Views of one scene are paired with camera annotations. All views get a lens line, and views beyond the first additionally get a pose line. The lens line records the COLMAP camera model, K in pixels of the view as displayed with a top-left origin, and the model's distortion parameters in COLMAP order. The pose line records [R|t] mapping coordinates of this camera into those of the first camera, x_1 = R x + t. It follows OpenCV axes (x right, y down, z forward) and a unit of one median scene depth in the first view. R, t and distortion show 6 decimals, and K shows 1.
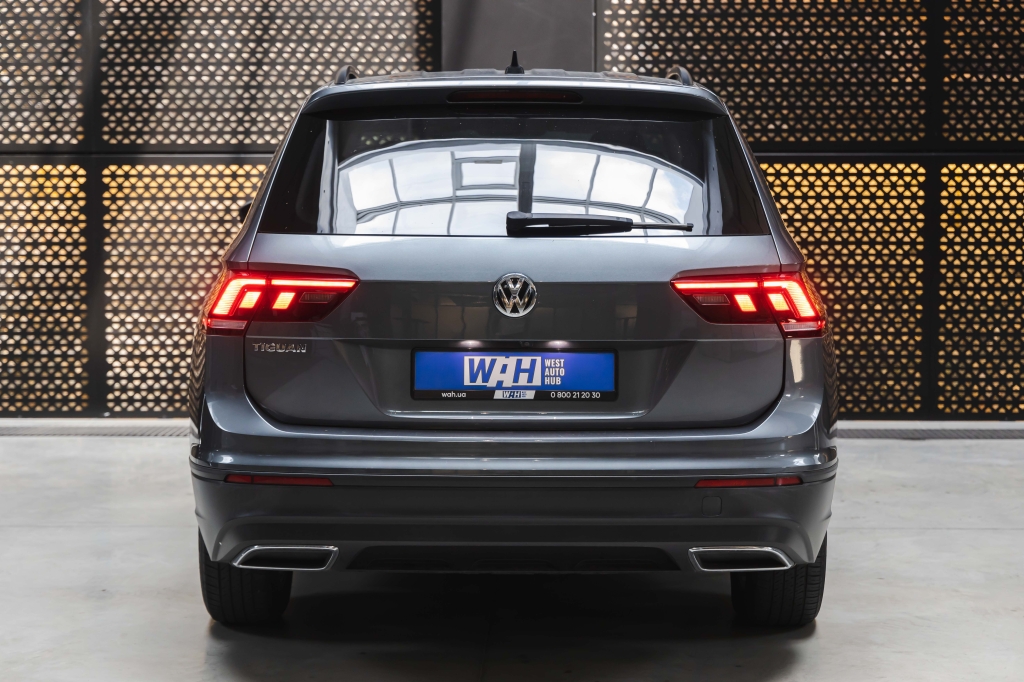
lens RADIAL K [[2318.1, 0, 479.6], [0, 2318.1, 358.0], [0, 0, 1]] dist [0.032650, -0.111760]
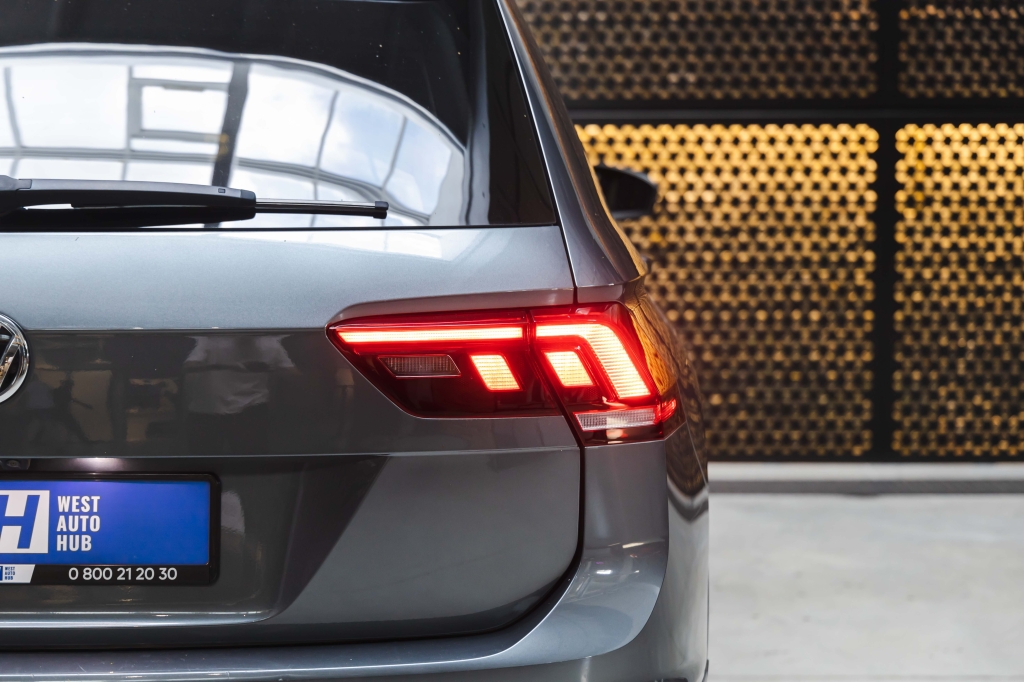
lens RADIAL K [[2063.2, 0, 512.0], [0, 2063.2, 341.0], [0, 0, 1]] dist [0.047441, -0.174429]
pose [[0.999866, -0.002826, 0.016145, 0.062017], [0.002728, 0.999978, 0.006116, -0.018113], [-0.016161, -0.006071, 0.999851, 0.326906]]
